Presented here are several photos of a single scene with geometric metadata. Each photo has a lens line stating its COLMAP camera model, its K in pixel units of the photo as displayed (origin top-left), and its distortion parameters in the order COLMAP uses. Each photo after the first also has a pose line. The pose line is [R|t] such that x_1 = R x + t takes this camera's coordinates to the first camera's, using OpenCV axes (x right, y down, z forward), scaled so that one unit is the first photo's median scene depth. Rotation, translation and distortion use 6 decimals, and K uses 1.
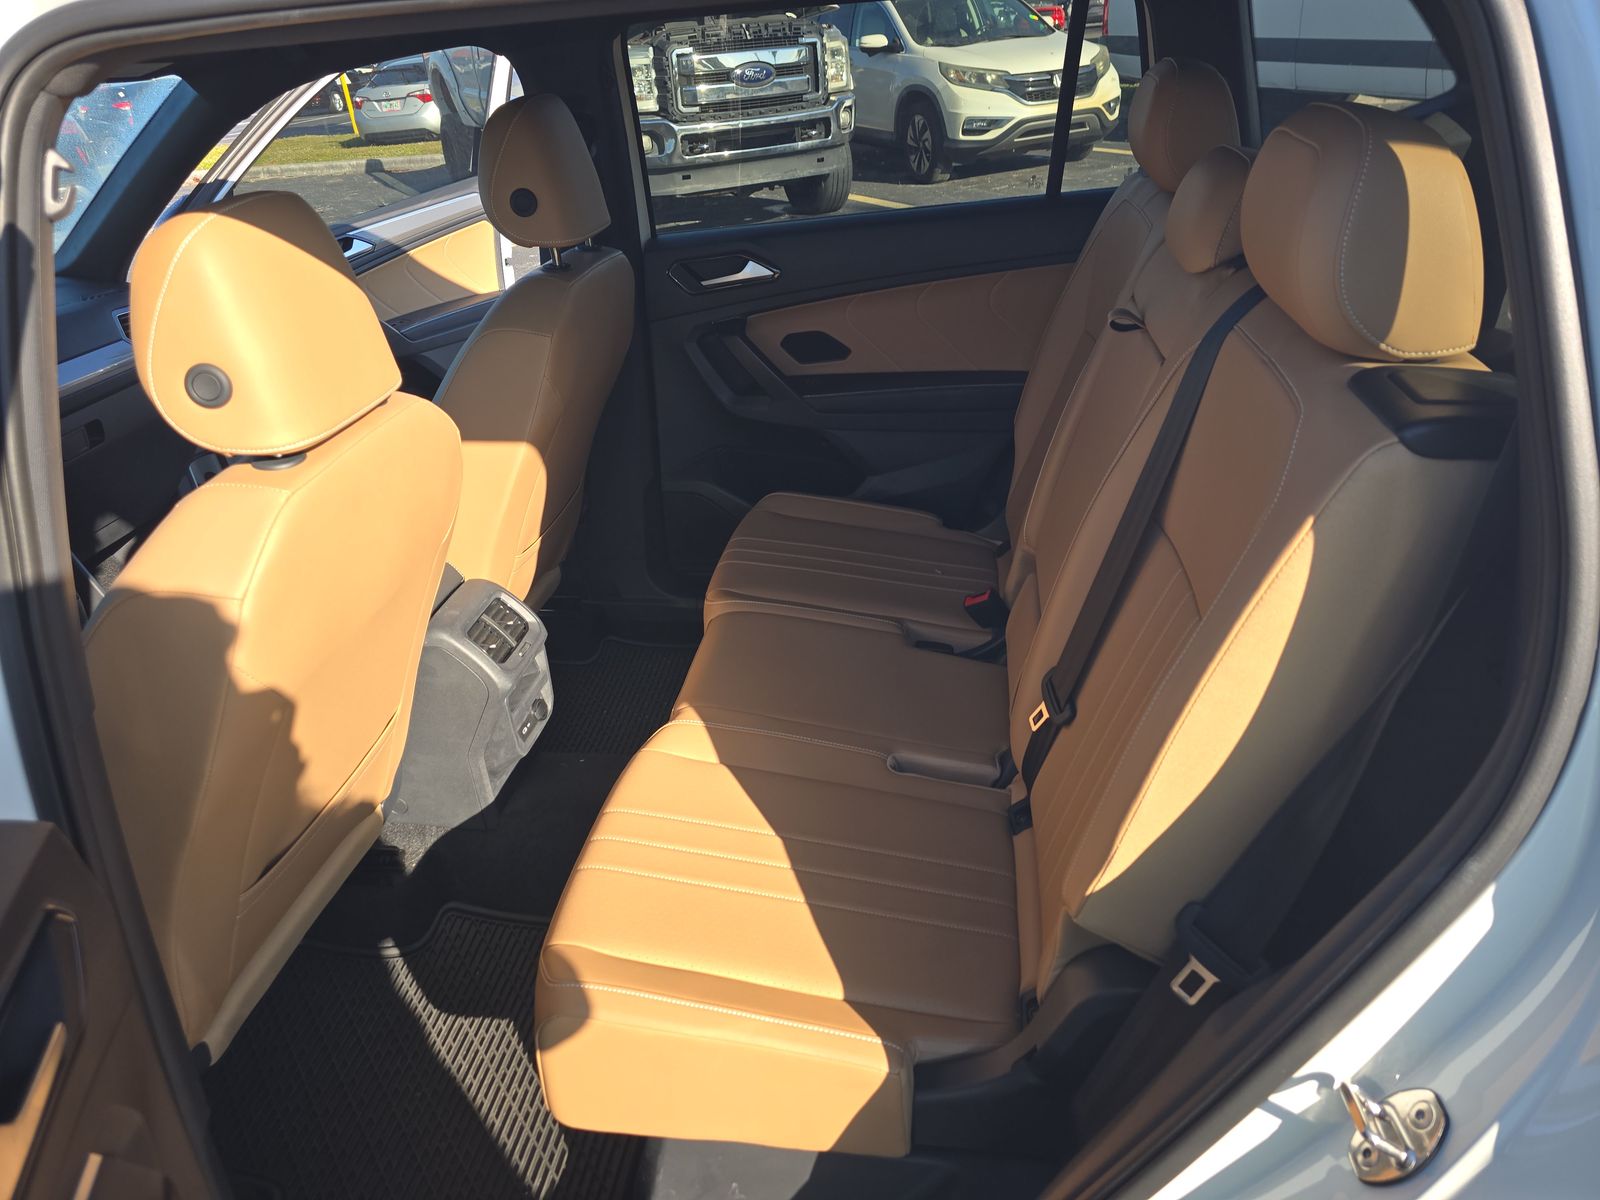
lens RADIAL K [[1076.0, 0, 800.0], [0, 1076.0, 600.0], [0, 0, 1]] dist [0.066942, -0.071624]
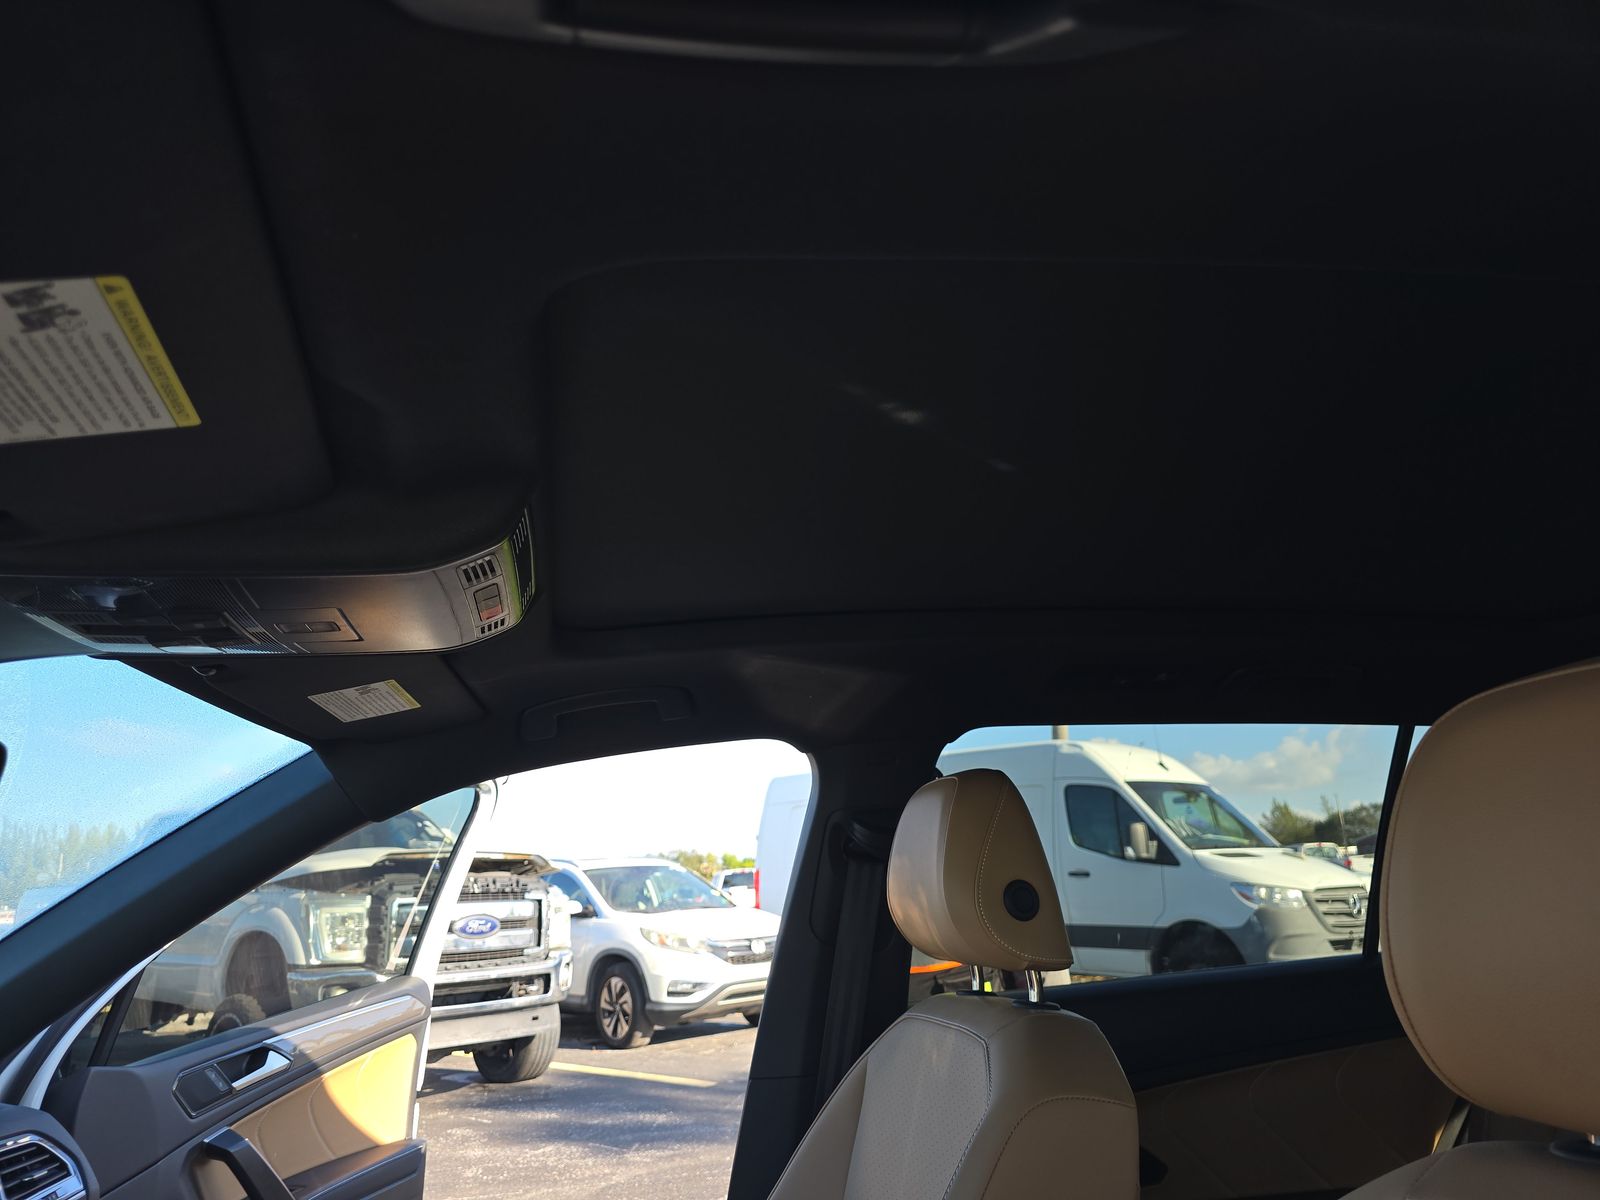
lens RADIAL K [[1076.0, 0, 800.0], [0, 1076.0, 600.0], [0, 0, 1]] dist [0.066942, -0.071624]
pose [[0.934835, 0.130556, 0.330209, -0.122014], [0.137953, 0.723362, -0.676547, -0.014838], [-0.327188, 0.678014, 0.658214, 0.098287]]
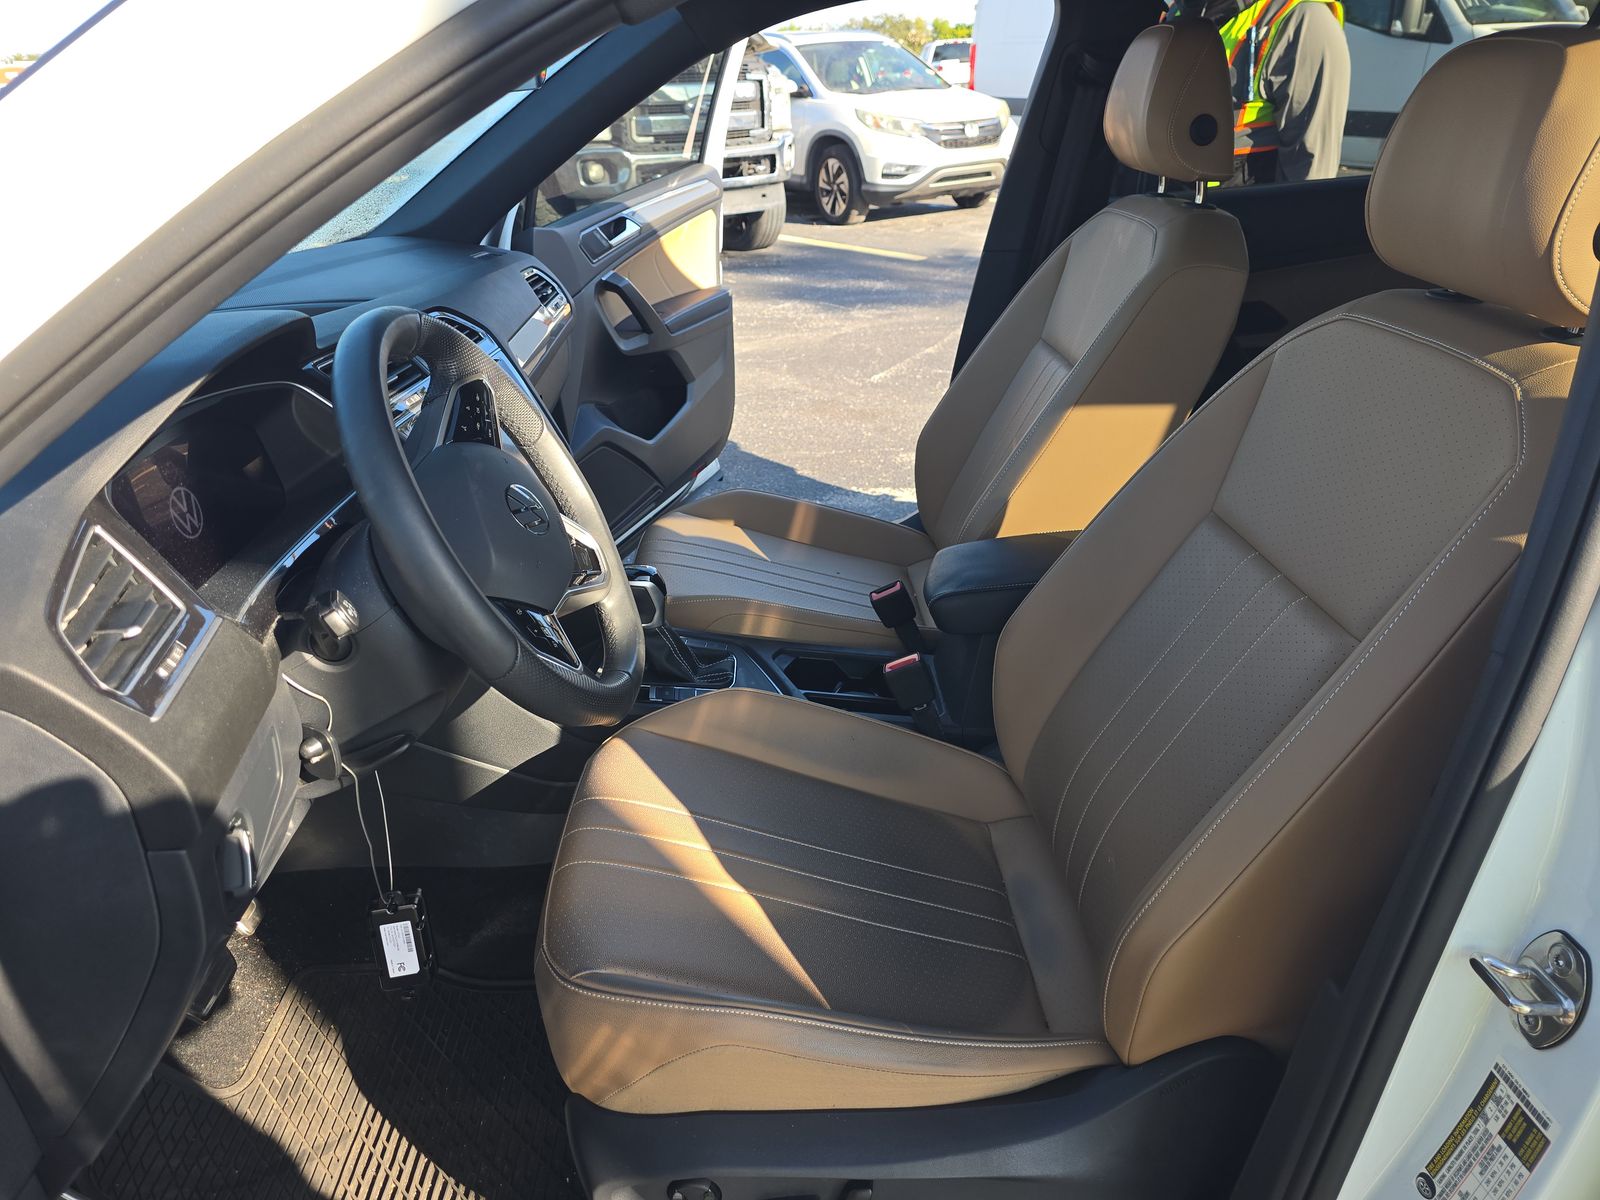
lens RADIAL K [[1074.0, 0, 800.0], [0, 1074.0, 600.0], [0, 0, 1]] dist [0.031695, -0.037617]
pose [[0.982127, -0.041135, 0.183668, -0.148790], [0.049533, 0.997915, -0.041372, 0.006706], [-0.181584, 0.049731, 0.982117, 0.044241]]
